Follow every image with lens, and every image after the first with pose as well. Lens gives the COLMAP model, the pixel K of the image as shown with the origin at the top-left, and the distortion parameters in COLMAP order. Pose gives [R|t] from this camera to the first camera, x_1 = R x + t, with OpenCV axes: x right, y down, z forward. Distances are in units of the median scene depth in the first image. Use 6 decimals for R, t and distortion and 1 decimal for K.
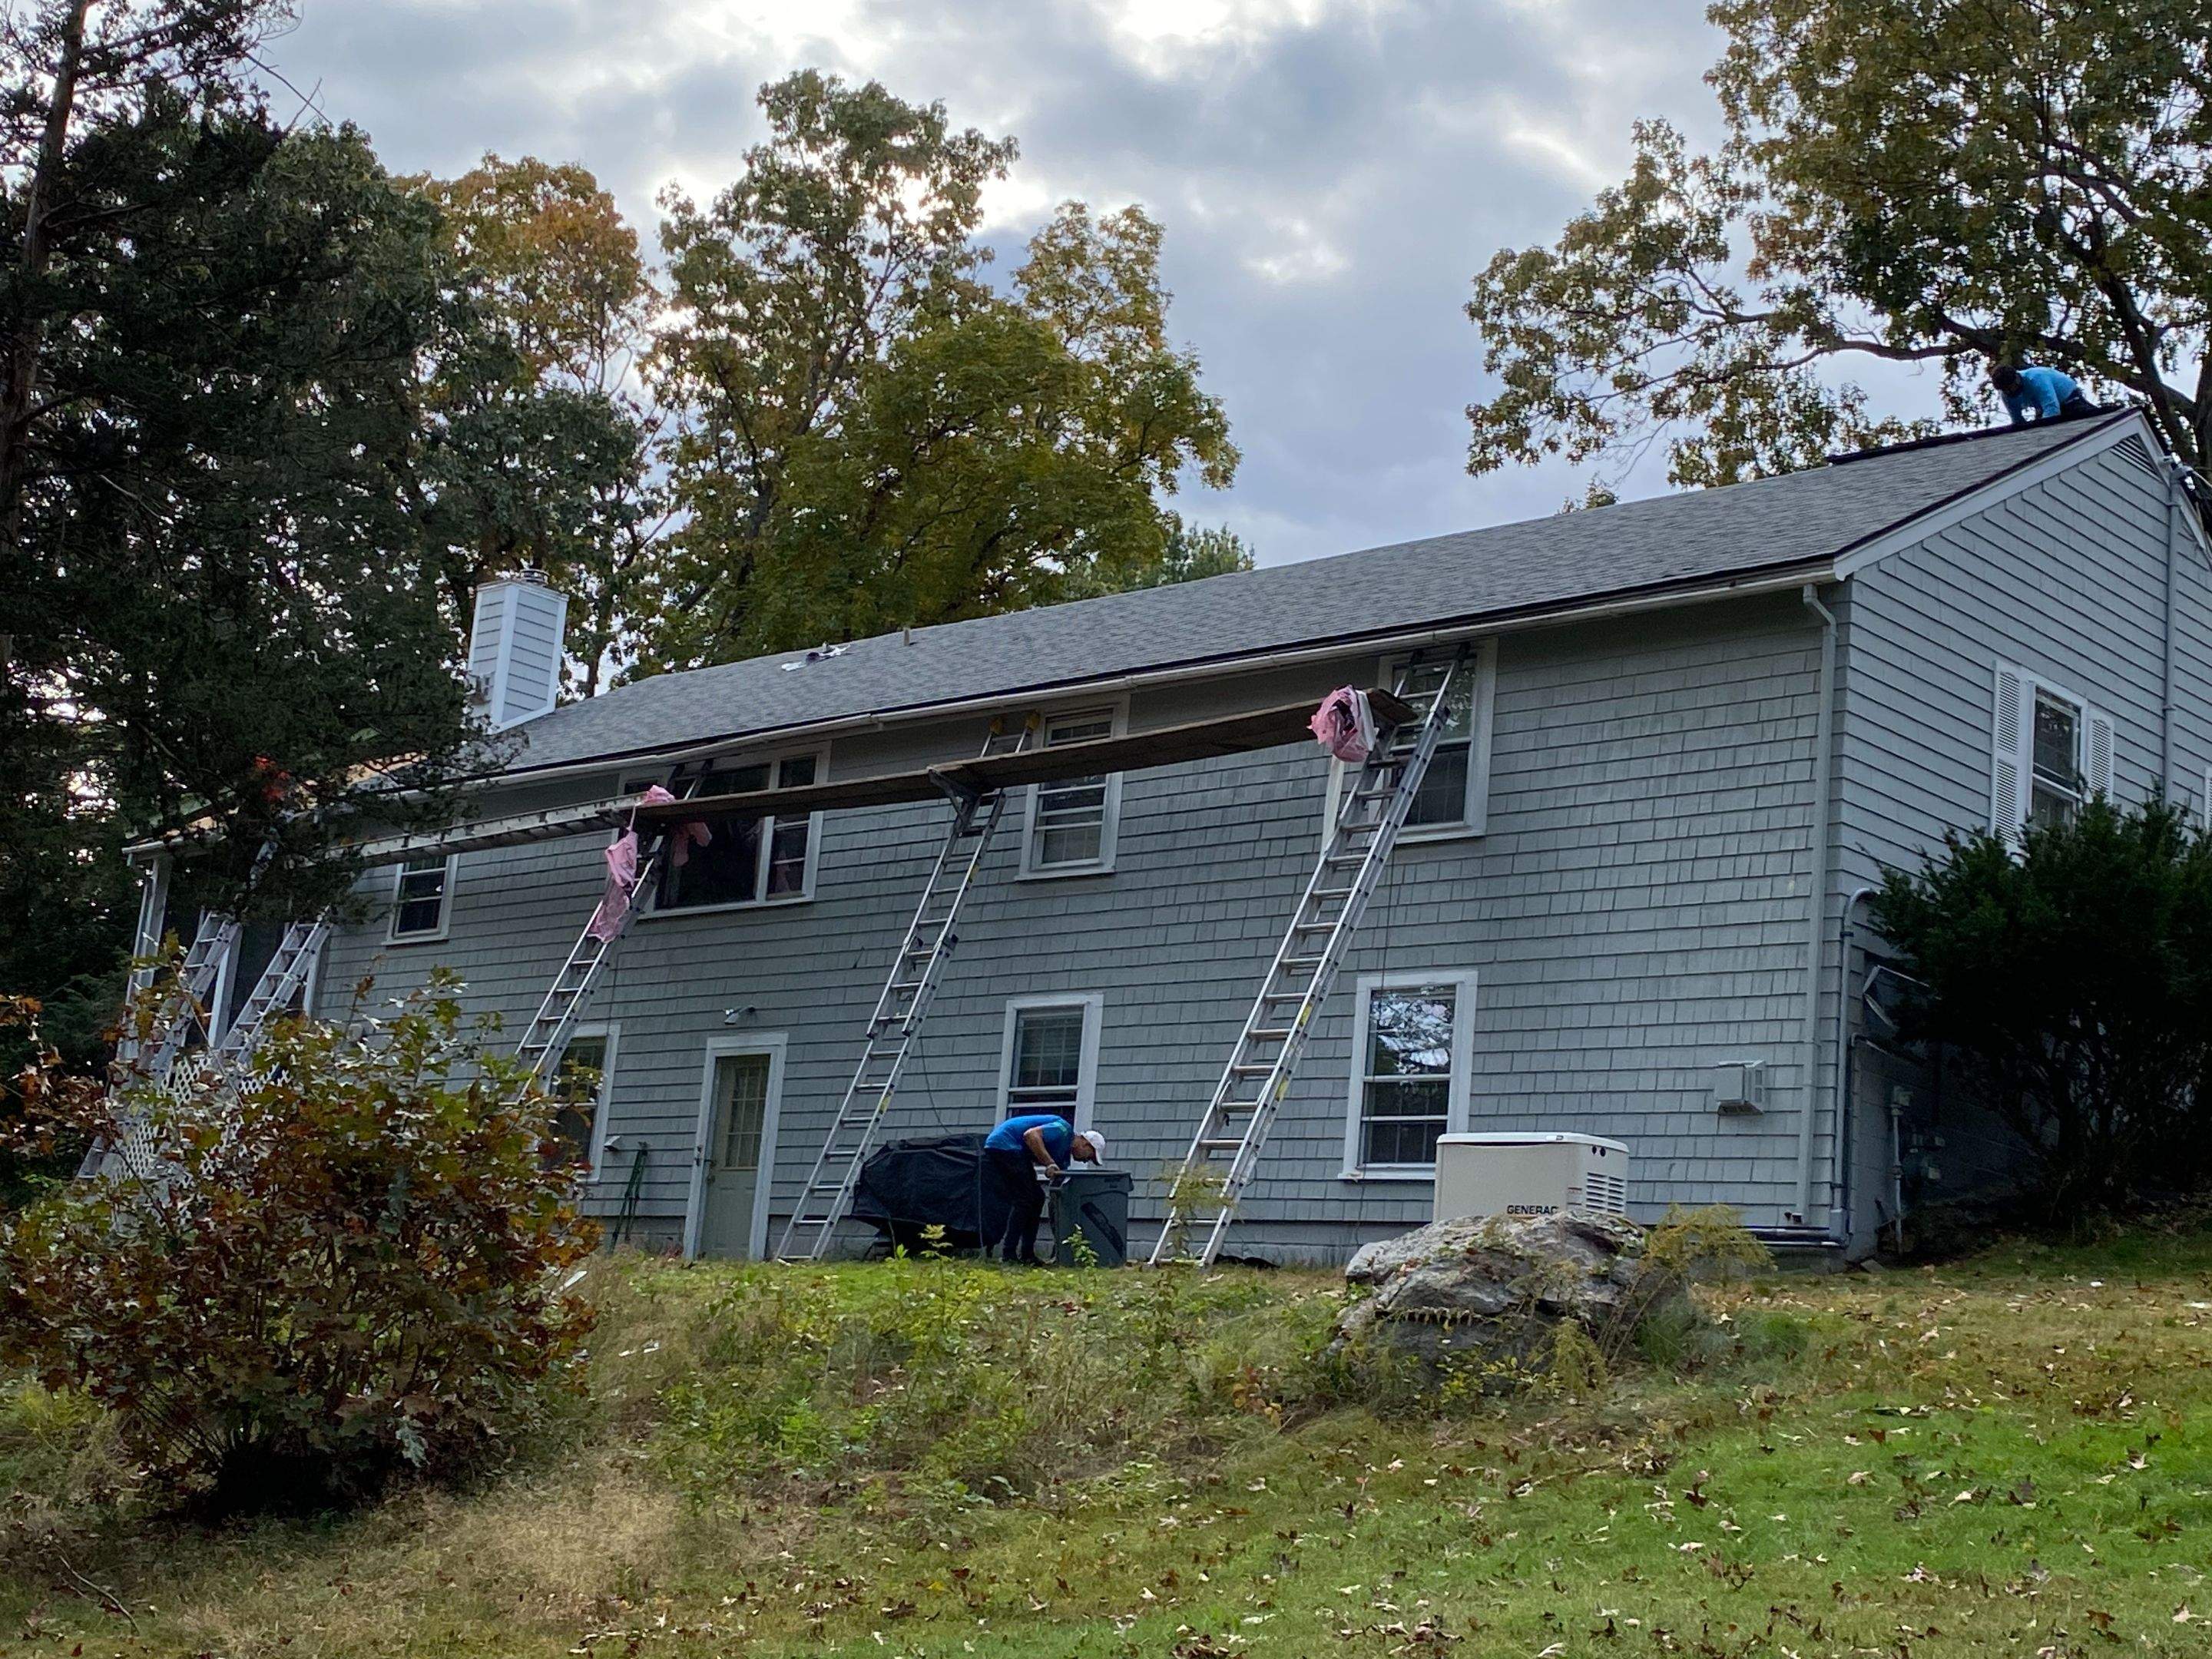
lens RADIAL K [[2908.2, 0, 1106.0], [0, 2908.2, 829.5], [0, 0, 1]] dist [0.027771, 0.034756]
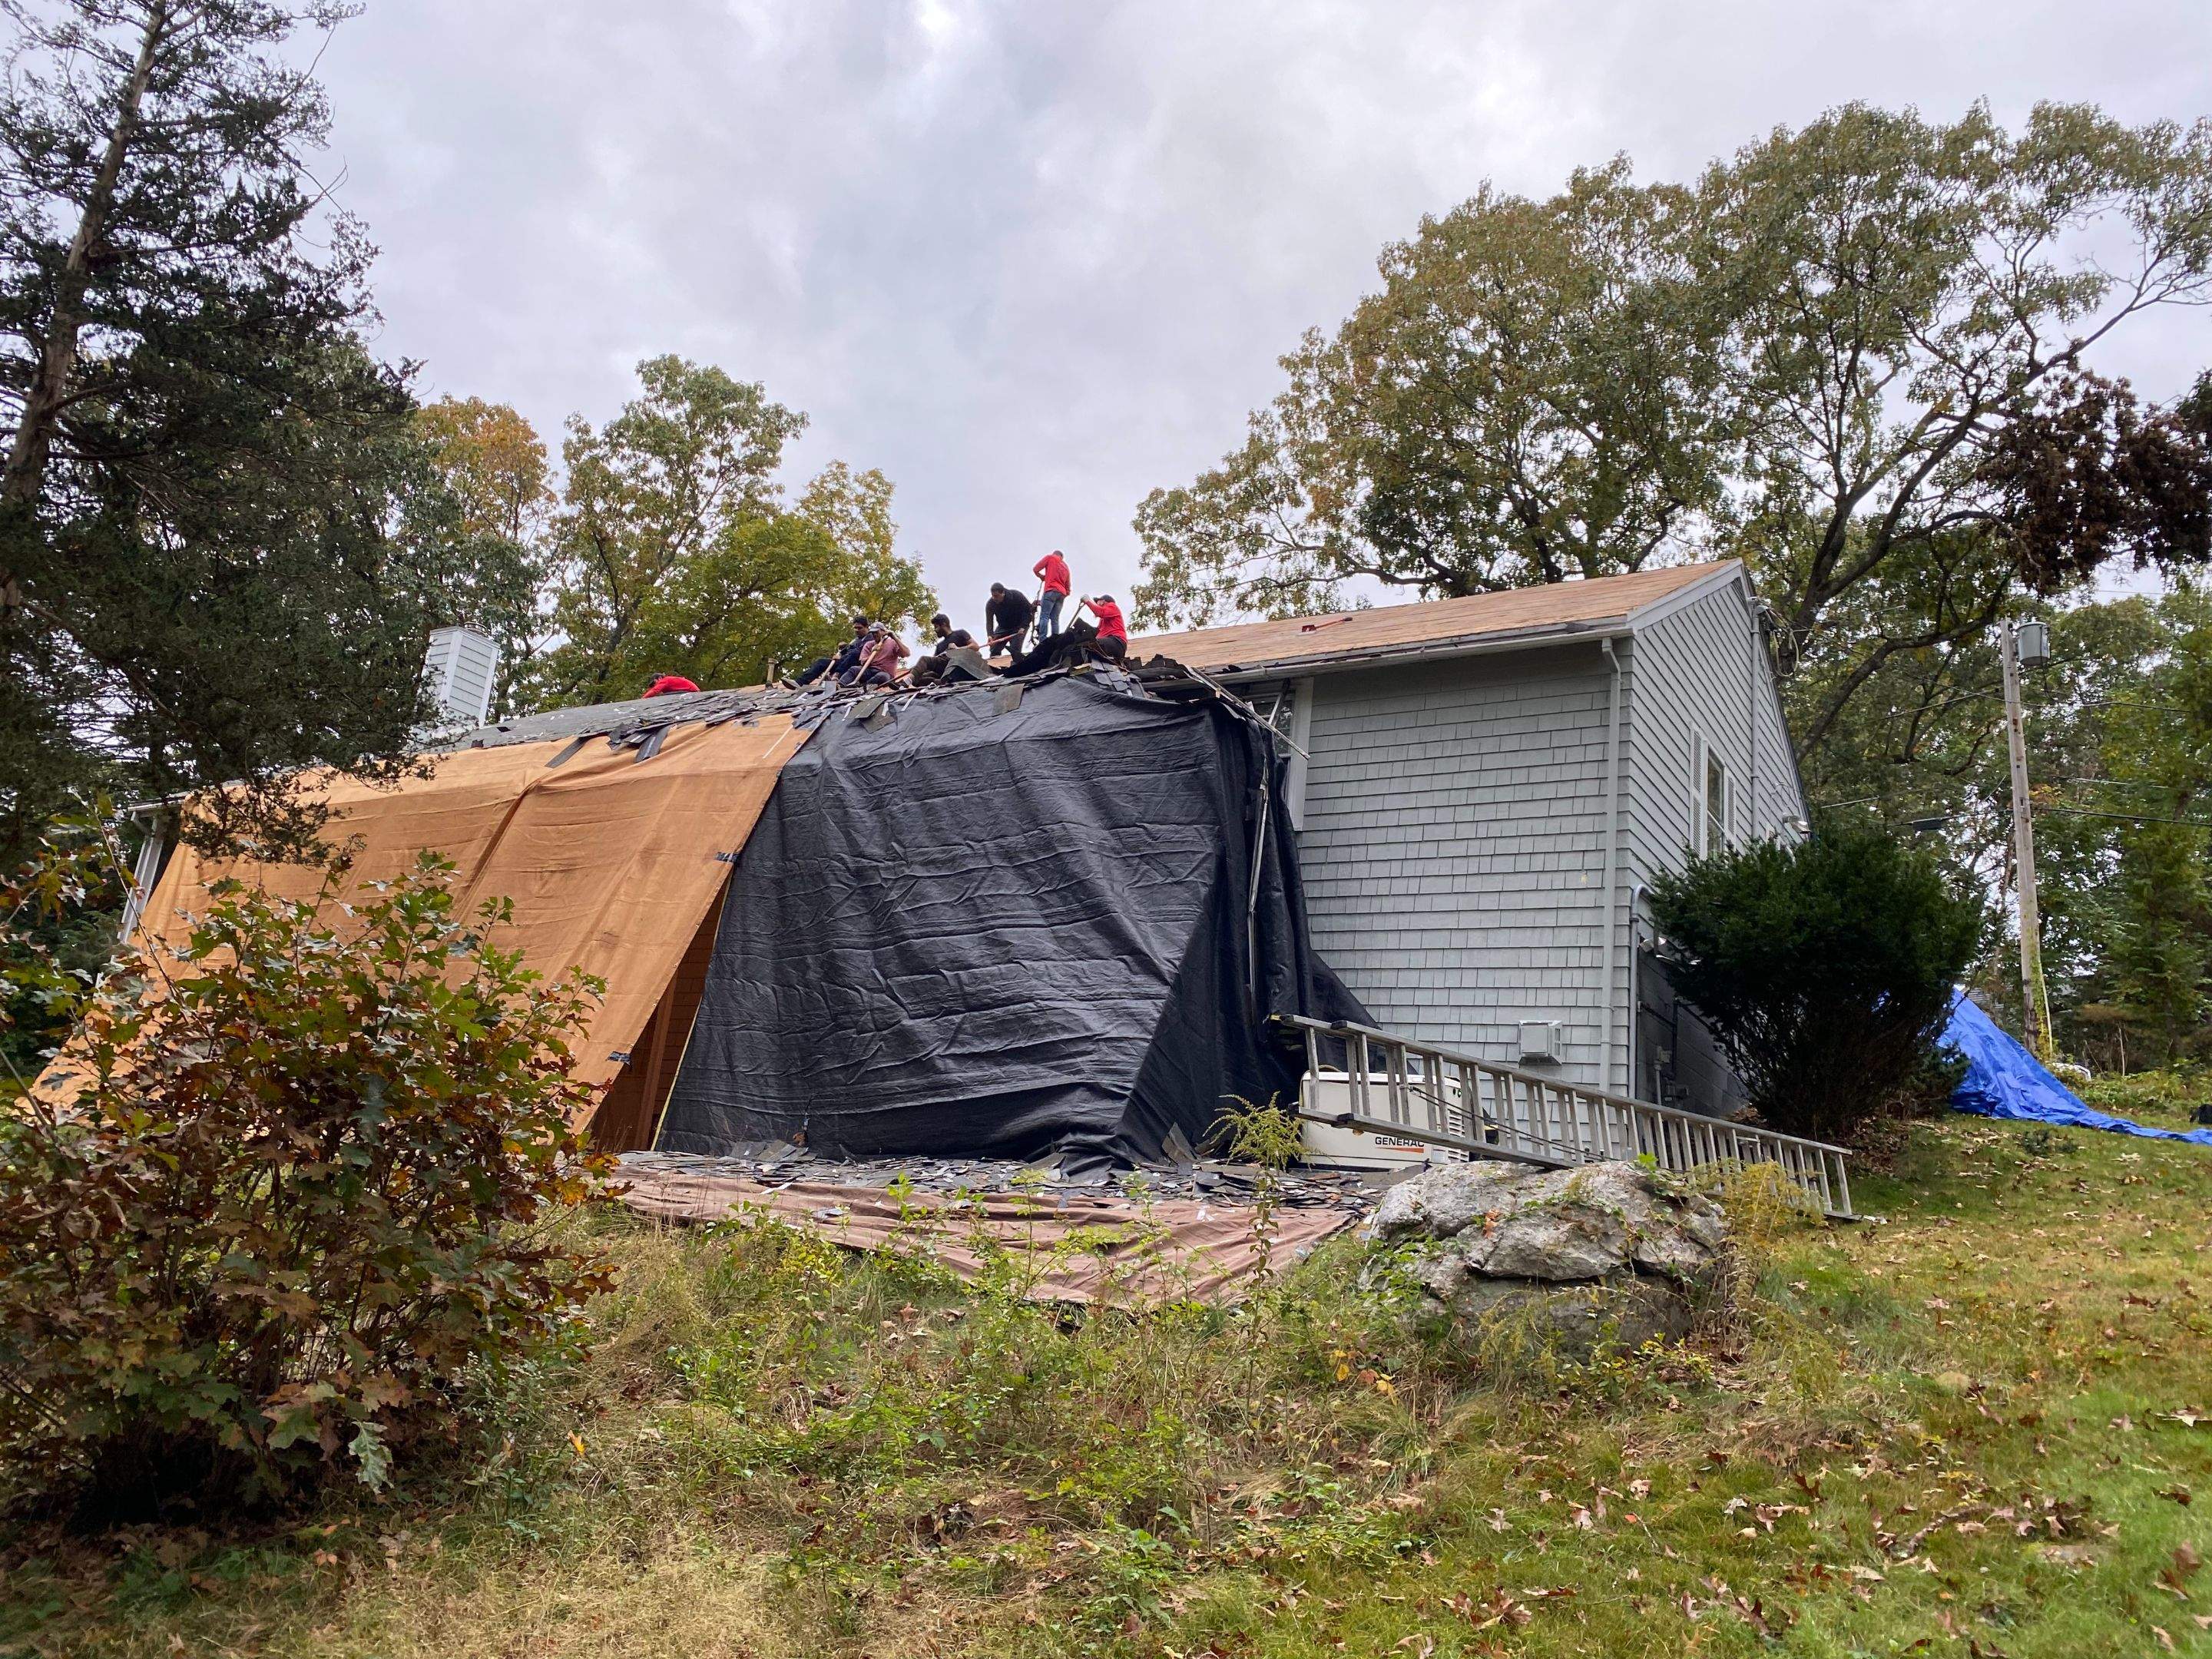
lens RADIAL K [[1601.6, 0, 1114.2], [0, 1601.6, 806.1], [0, 0, 1]] dist [0.094001, -0.186123]
pose [[0.975863, 0.069258, 0.207110, -0.049728], [-0.058333, 0.996587, -0.058406, 0.019490], [-0.210448, 0.044915, 0.976573, 0.183061]]
